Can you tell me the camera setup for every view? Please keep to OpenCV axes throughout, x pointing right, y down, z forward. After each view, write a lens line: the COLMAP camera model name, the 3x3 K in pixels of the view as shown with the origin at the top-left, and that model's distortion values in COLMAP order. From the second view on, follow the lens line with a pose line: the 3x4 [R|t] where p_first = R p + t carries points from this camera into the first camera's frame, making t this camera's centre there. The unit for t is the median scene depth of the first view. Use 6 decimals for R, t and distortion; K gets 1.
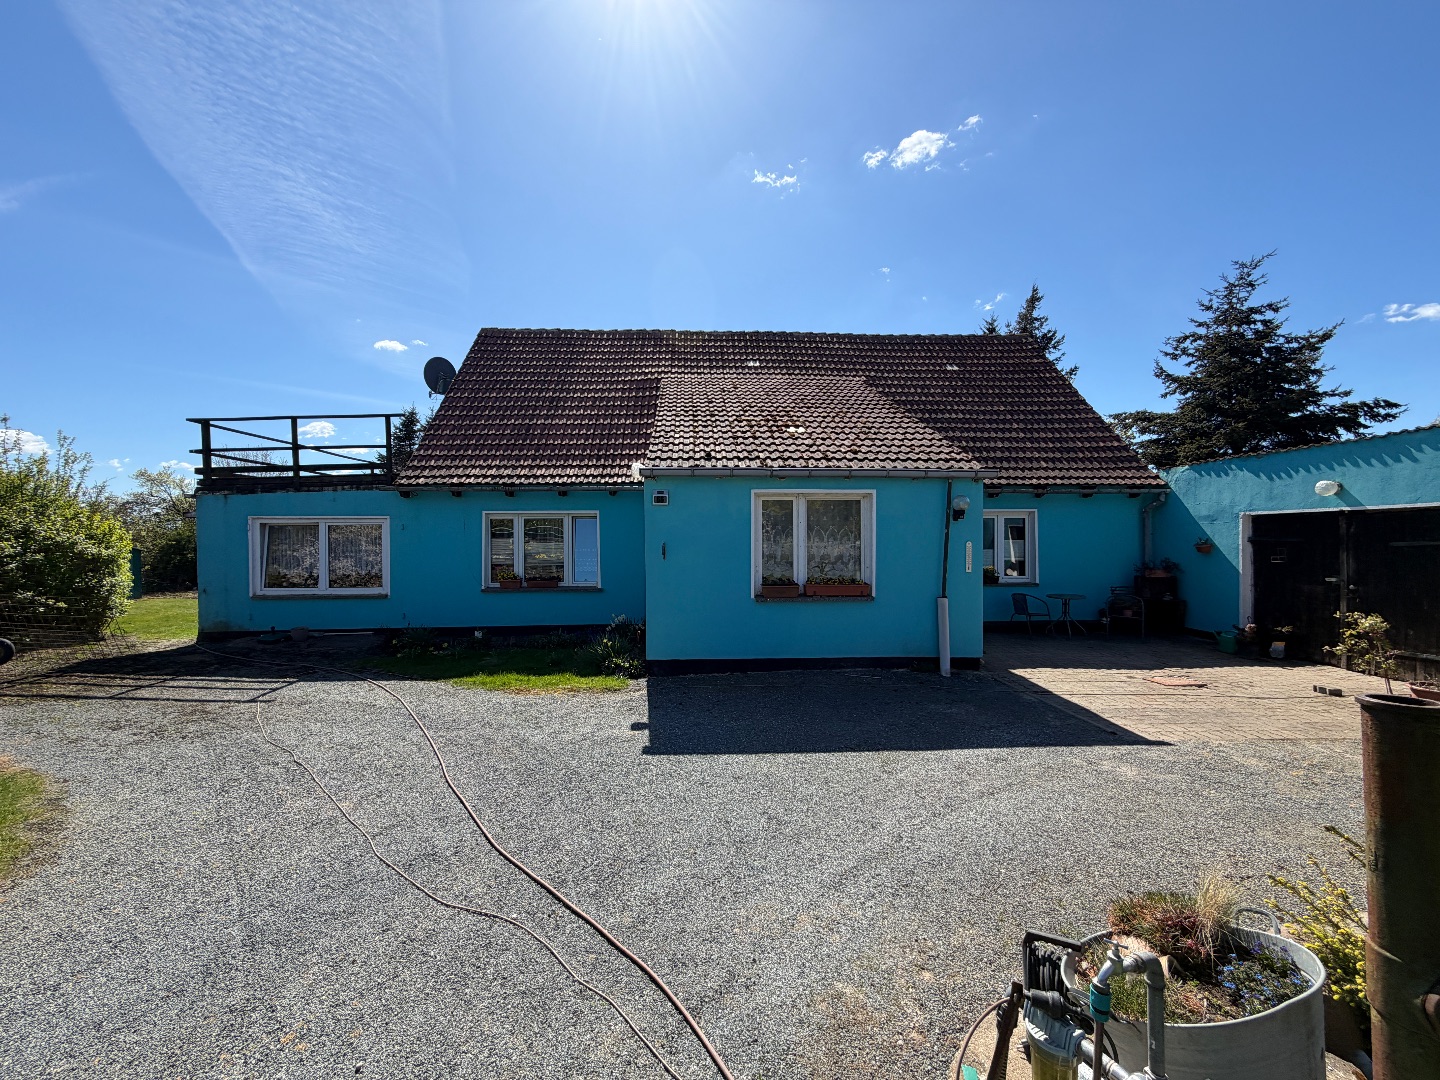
lens RADIAL K [[577.9, 0, 715.6], [0, 577.9, 542.2], [0, 0, 1]] dist [0.002367, 0.000356]
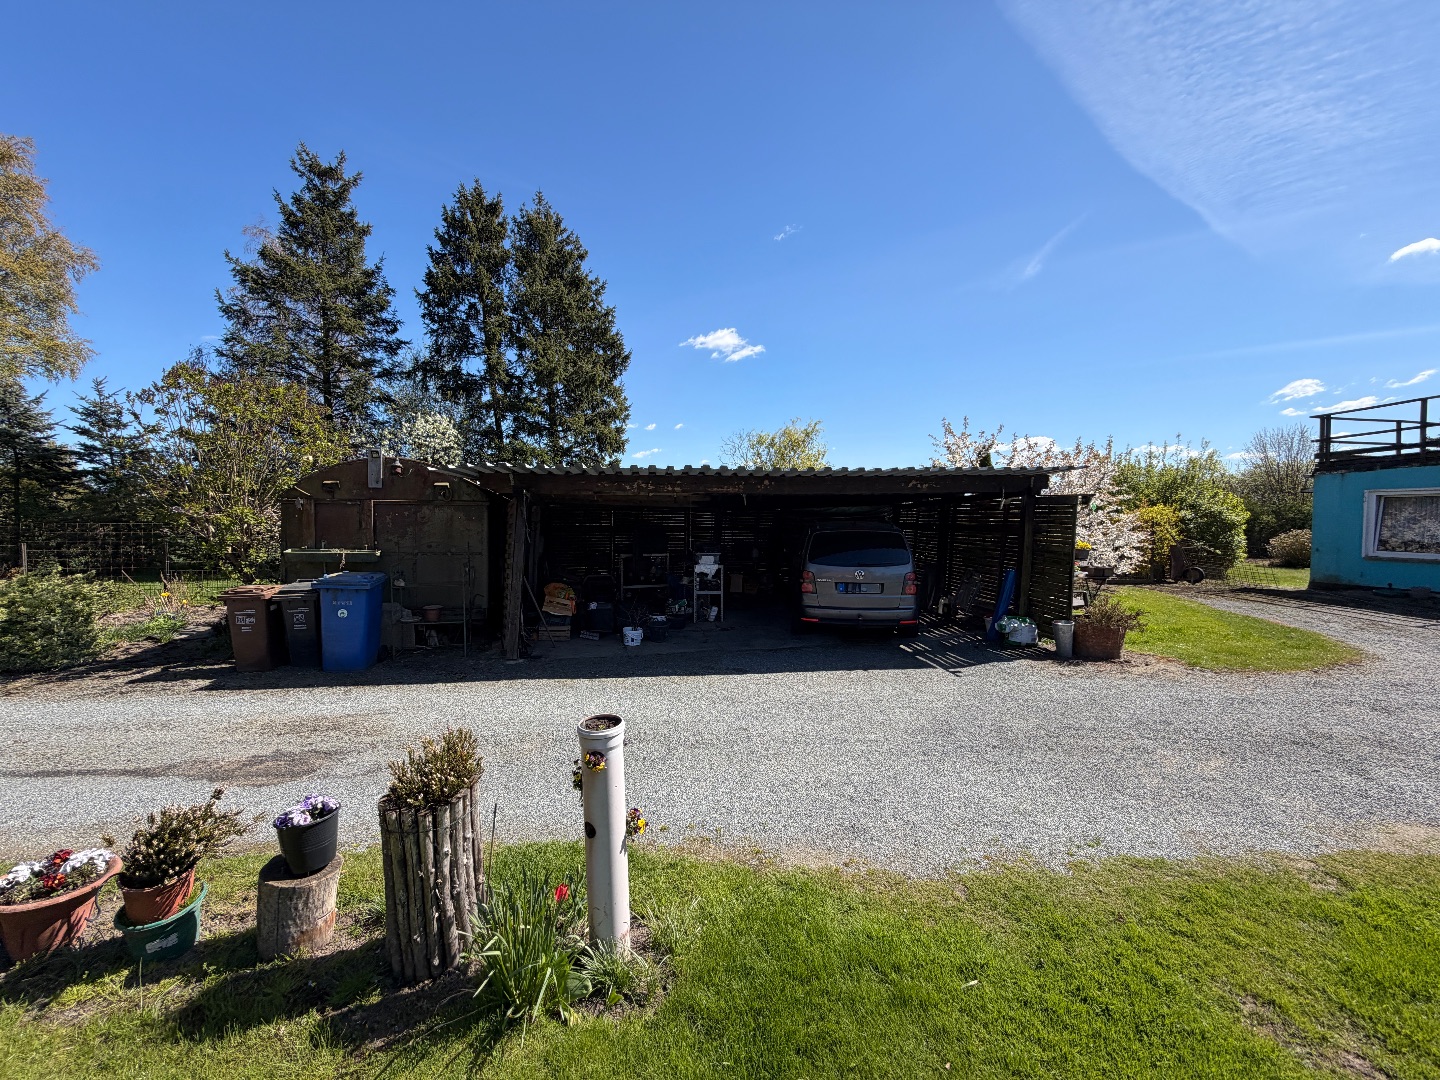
lens RADIAL K [[577.9, 0, 715.6], [0, 577.9, 542.2], [0, 0, 1]] dist [0.002367, 0.000356]
pose [[0.181305, 0.047046, -0.982301, 0.128314], [-0.011625, 0.998888, 0.045695, 0.023421], [0.983358, 0.003135, 0.181650, -0.521715]]
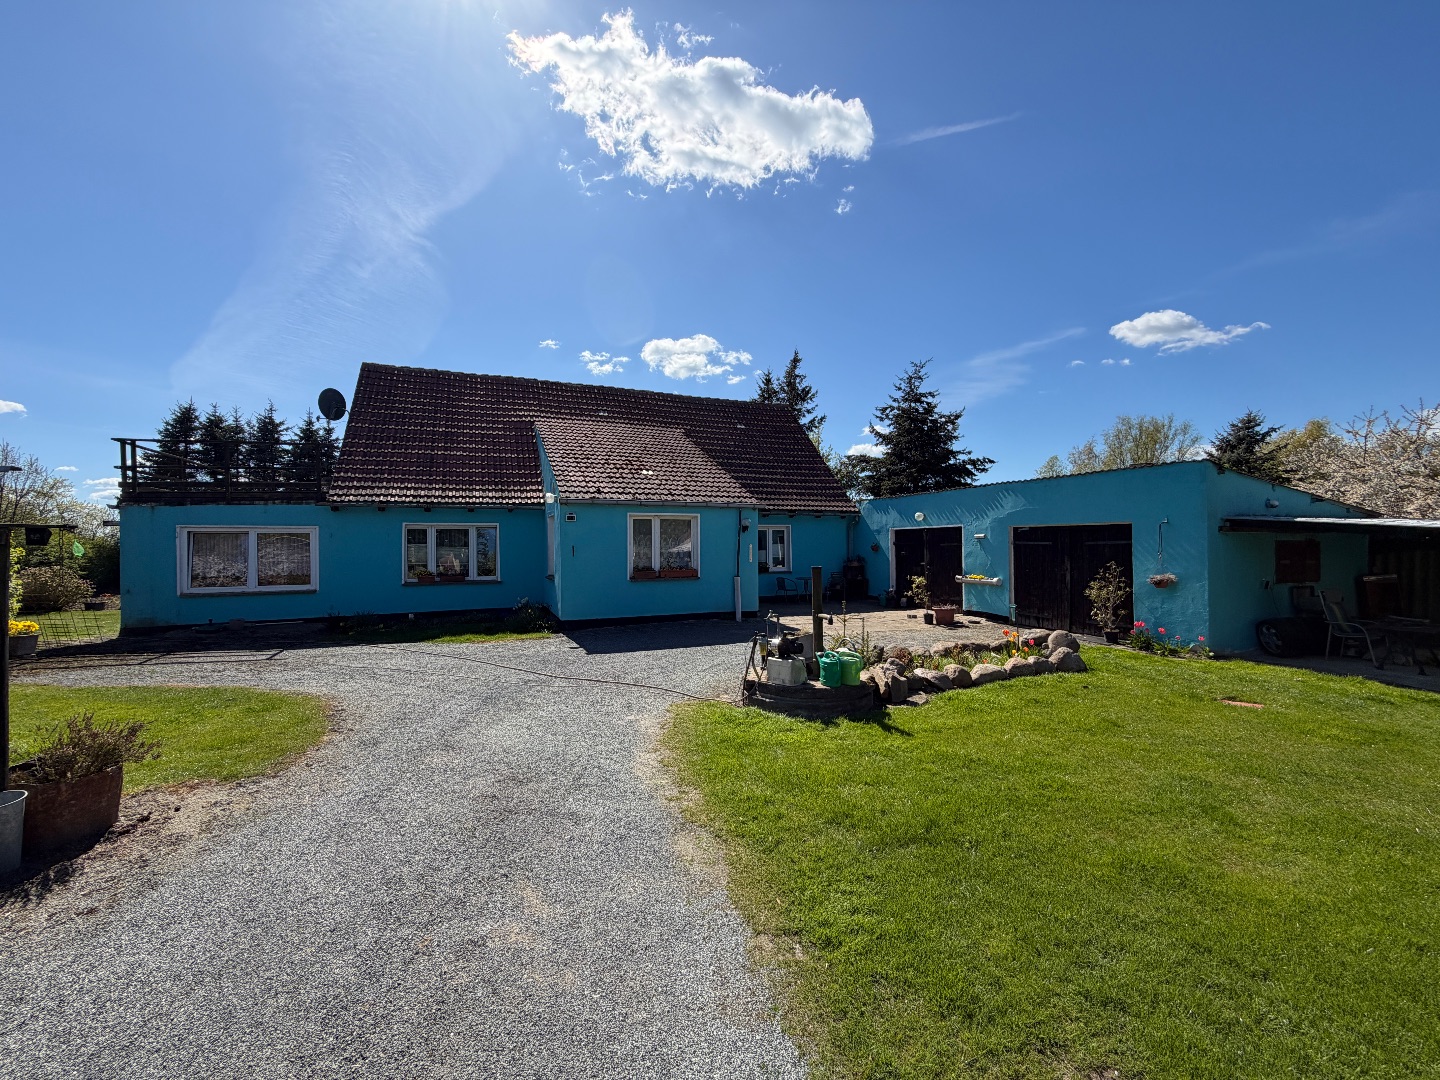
lens RADIAL K [[577.9, 0, 715.6], [0, 577.9, 542.2], [0, 0, 1]] dist [0.002367, 0.000356]
pose [[0.940910, -0.001453, 0.338652, -0.182332], [0.006380, 0.999889, -0.013437, 0.010931], [-0.338595, 0.014804, 0.940816, -0.436571]]
